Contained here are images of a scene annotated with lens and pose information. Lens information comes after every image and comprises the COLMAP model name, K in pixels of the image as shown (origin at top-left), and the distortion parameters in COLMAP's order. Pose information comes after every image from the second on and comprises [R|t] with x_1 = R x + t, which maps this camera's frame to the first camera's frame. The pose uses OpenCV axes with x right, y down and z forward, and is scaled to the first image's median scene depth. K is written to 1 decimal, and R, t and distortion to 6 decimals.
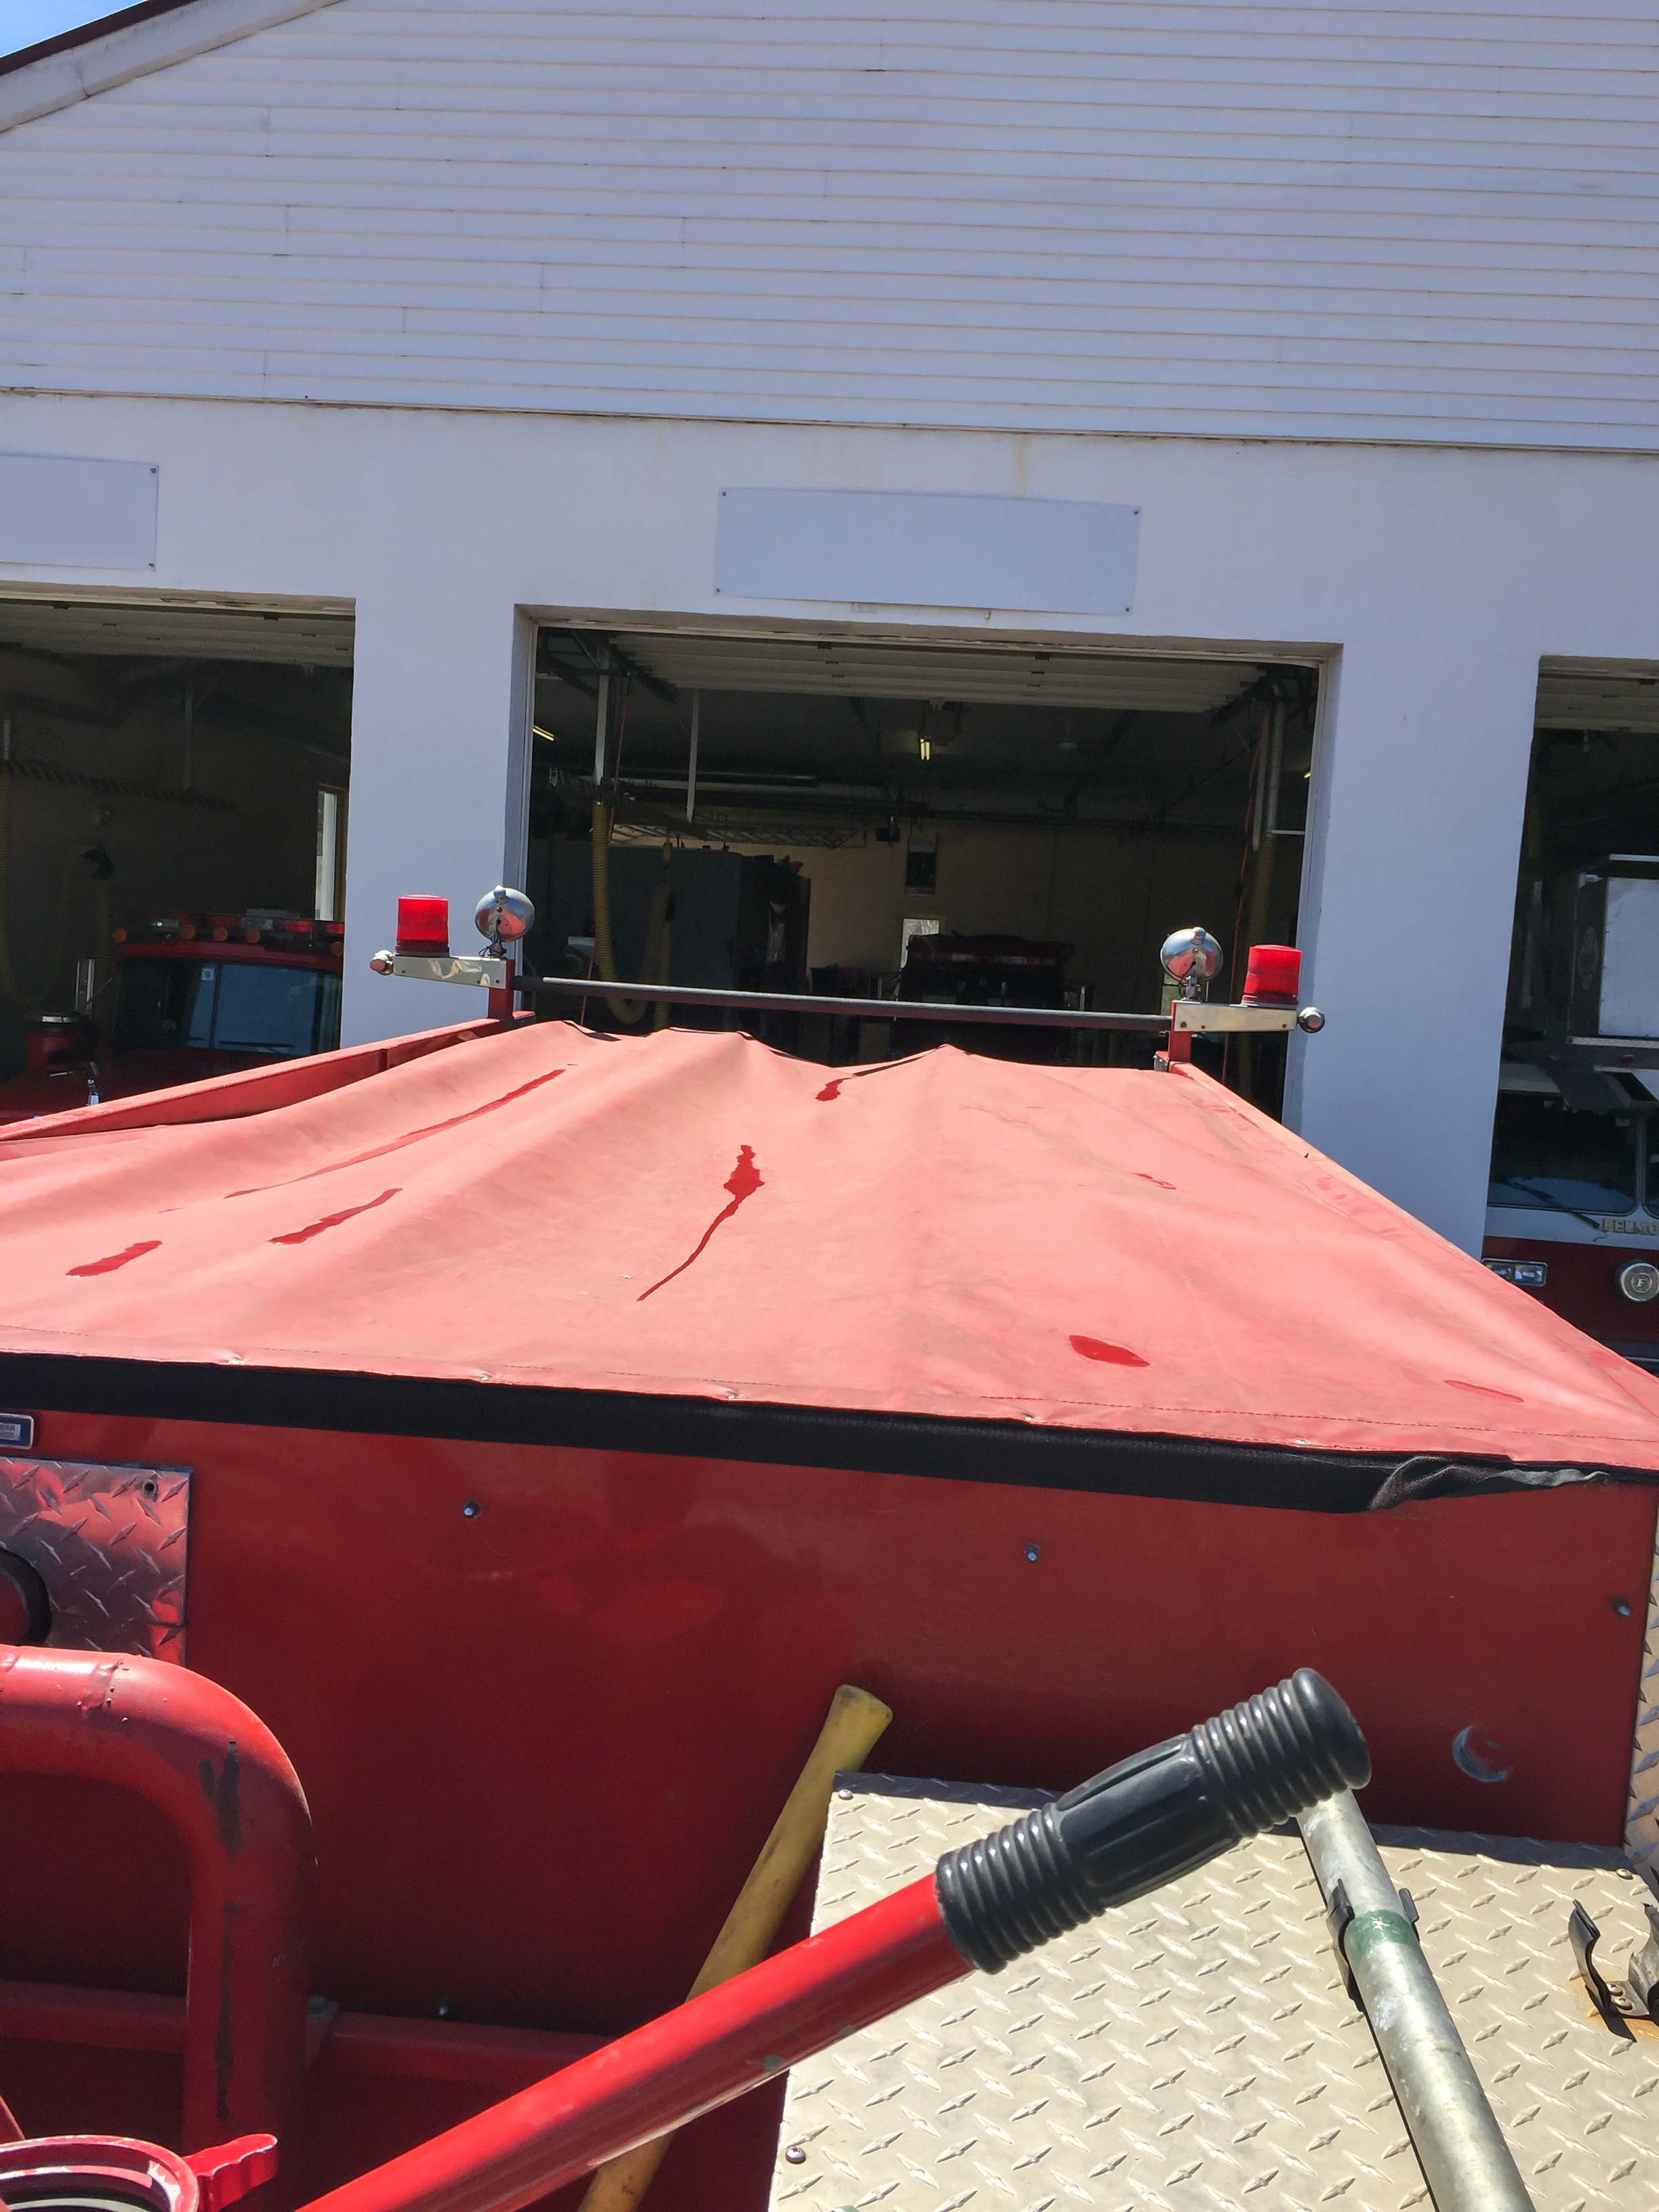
lens RADIAL K [[1895.5, 0, 829.8], [0, 1895.5, 1105.0], [0, 0, 1]] dist [0.092306, -0.132447]
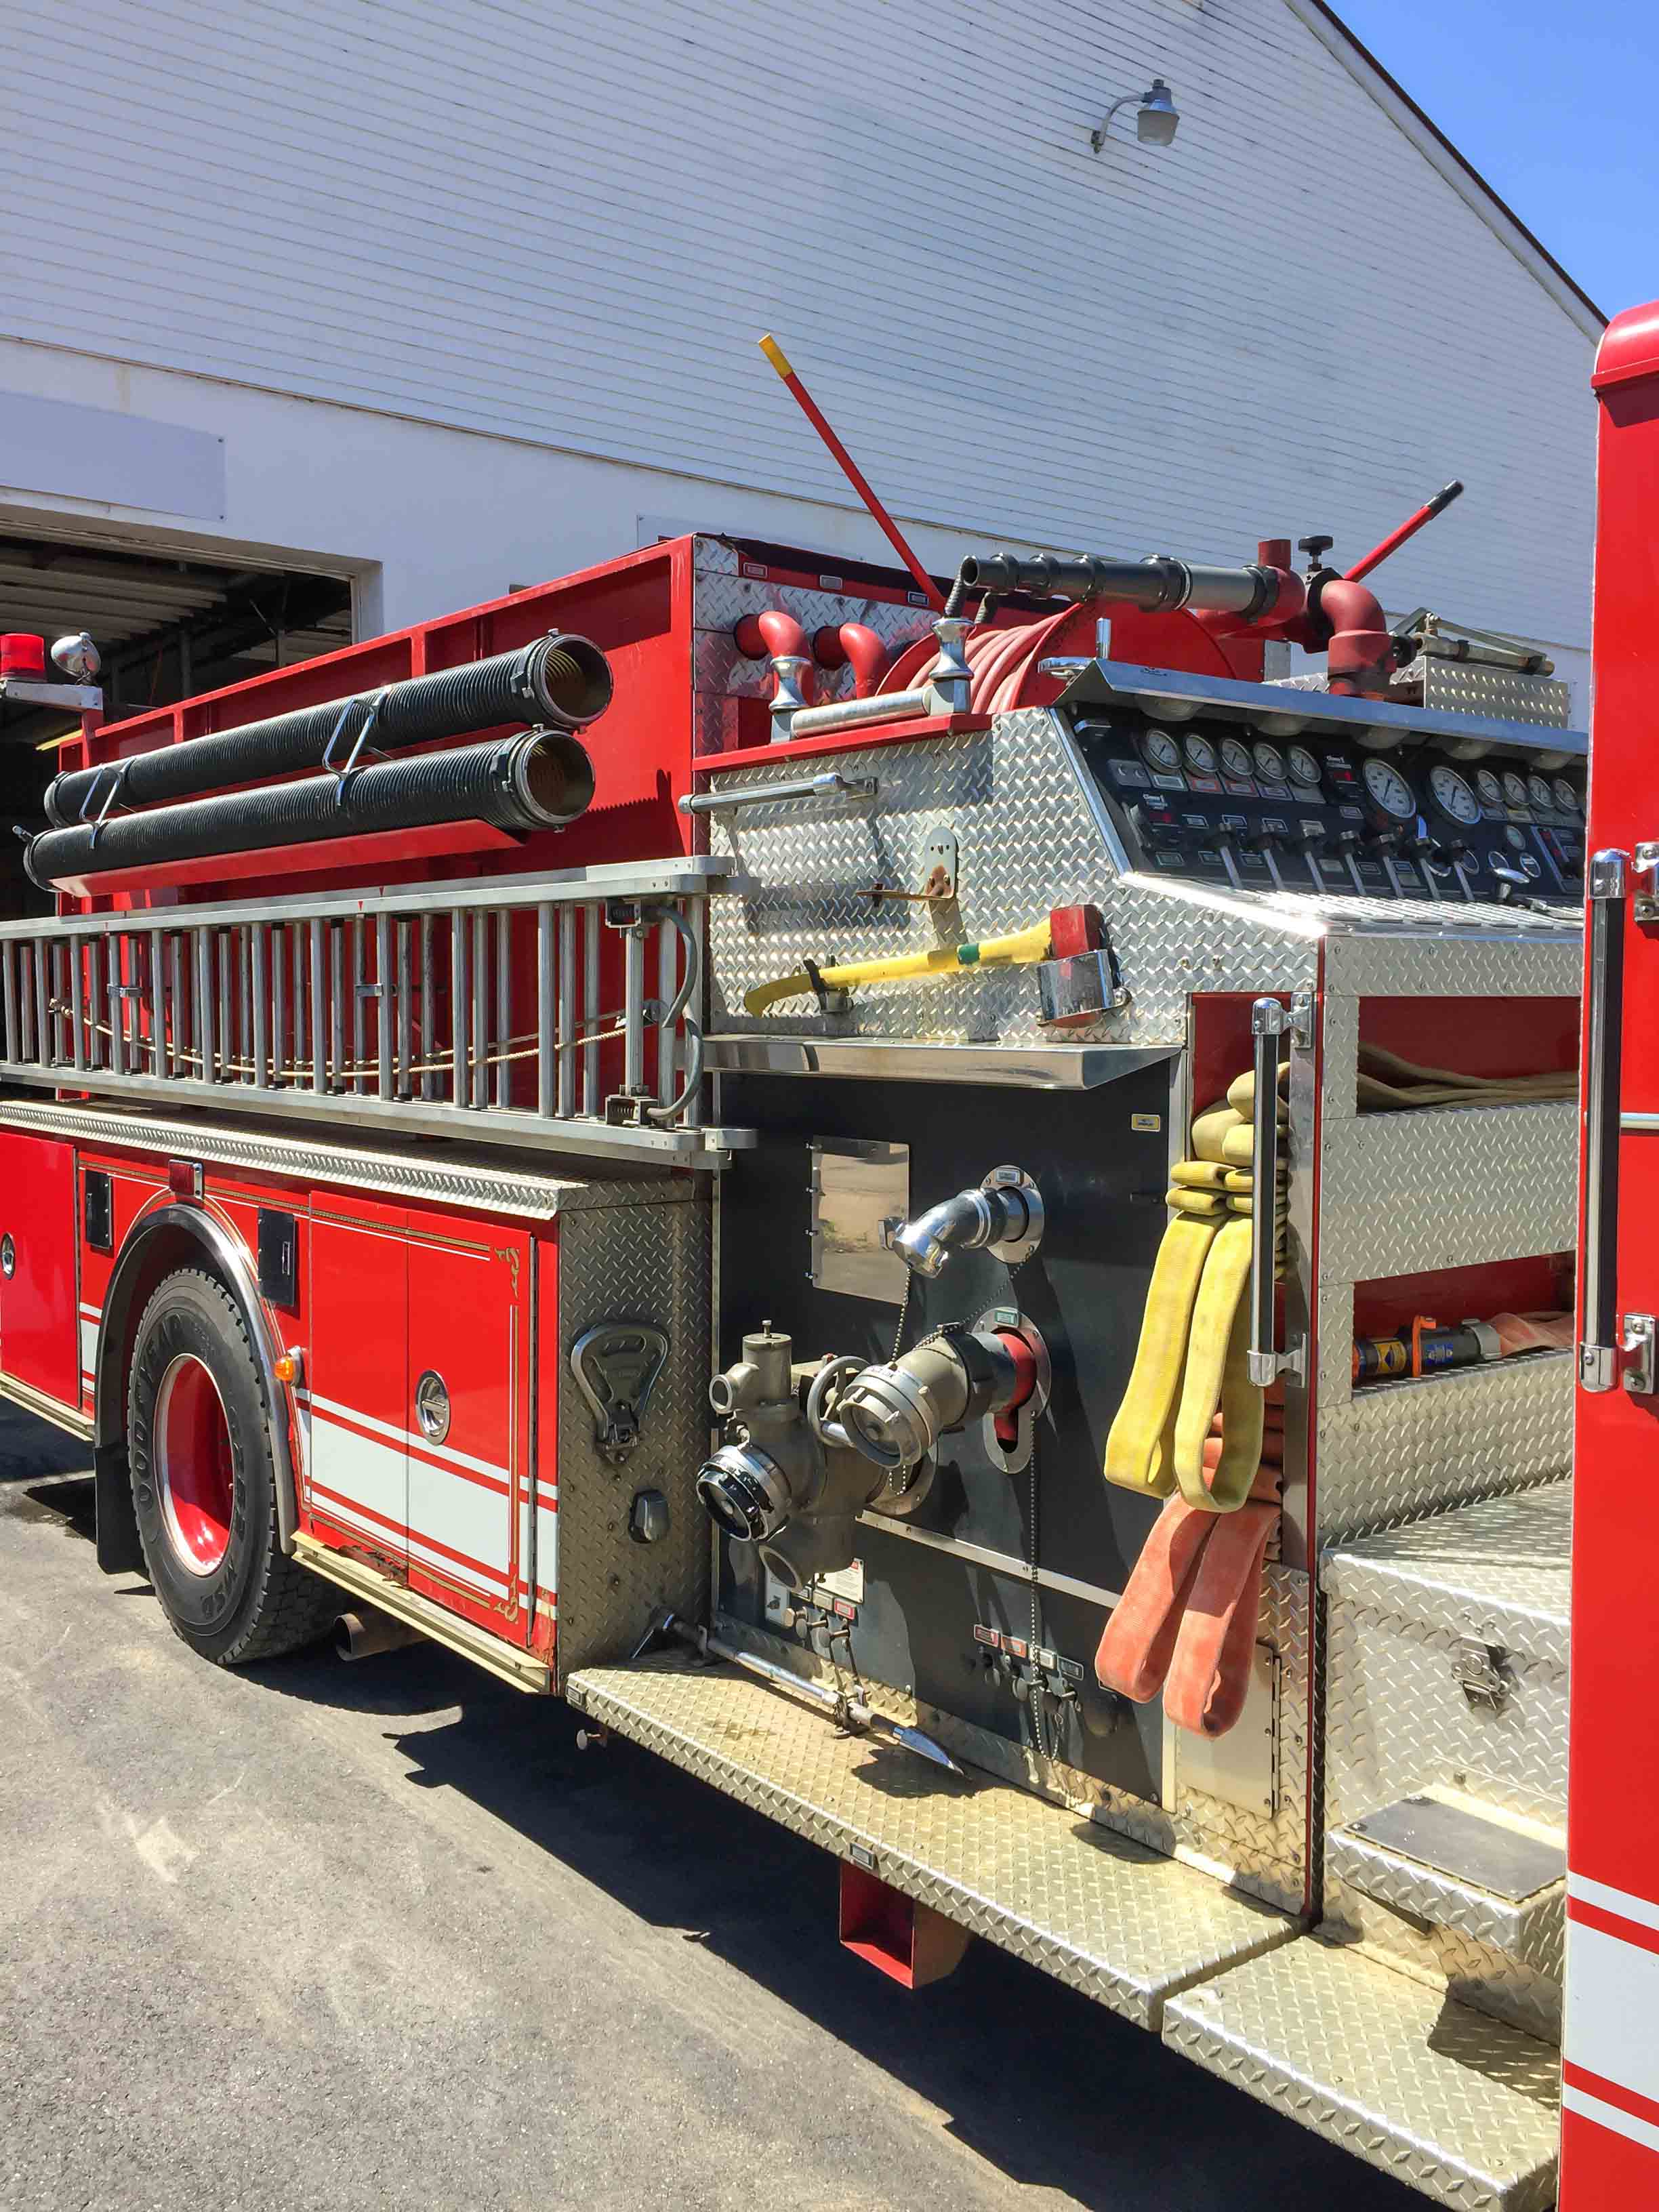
lens RADIAL K [[1895.5, 0, 829.5], [0, 1895.5, 1103.3], [0, 0, 1]] dist [0.092306, -0.132447]
pose [[0.739440, -0.098261, 0.666013, -0.431011], [0.100941, 0.994290, 0.034624, 0.122119], [-0.665612, 0.041626, 0.745136, -0.195178]]
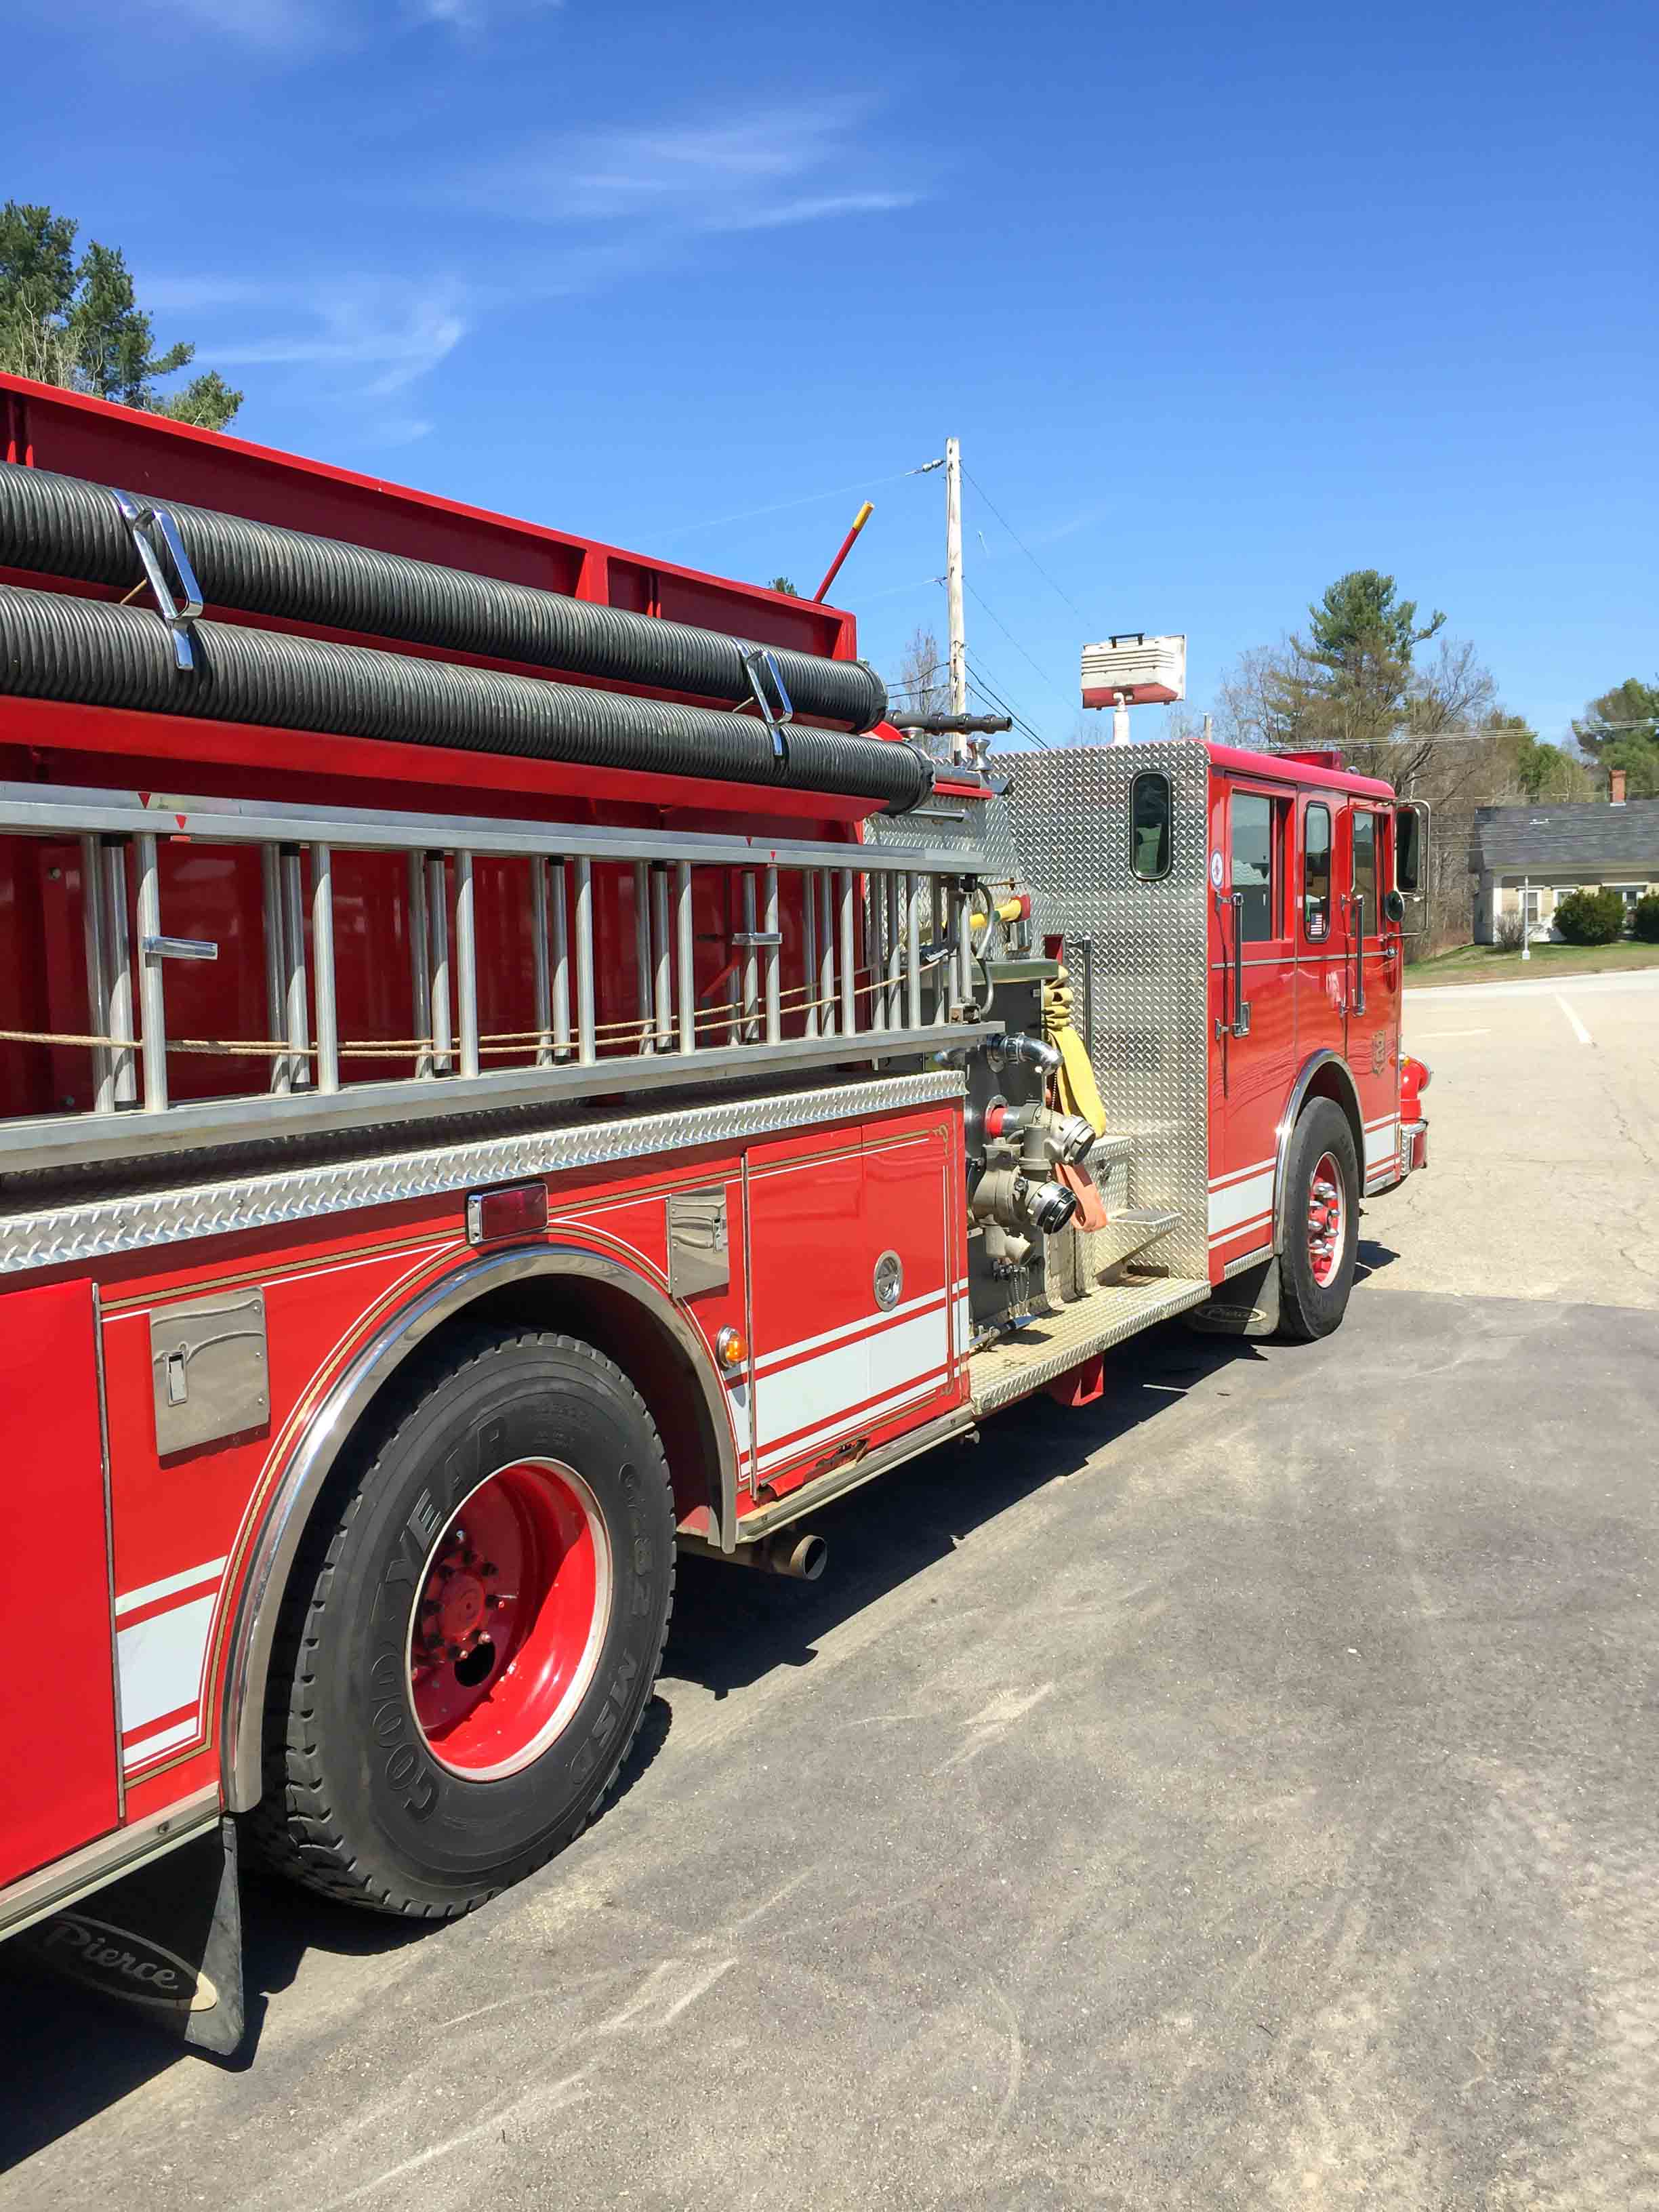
lens RADIAL K [[1895.5, 0, 833.2], [0, 1895.5, 1097.9], [0, 0, 1]] dist [0.092306, -0.132447]
pose [[-0.896102, -0.082949, 0.436029, -0.426816], [-0.001059, 0.982778, 0.184785, 0.041324], [-0.443847, 0.165125, -0.880757, 0.748886]]
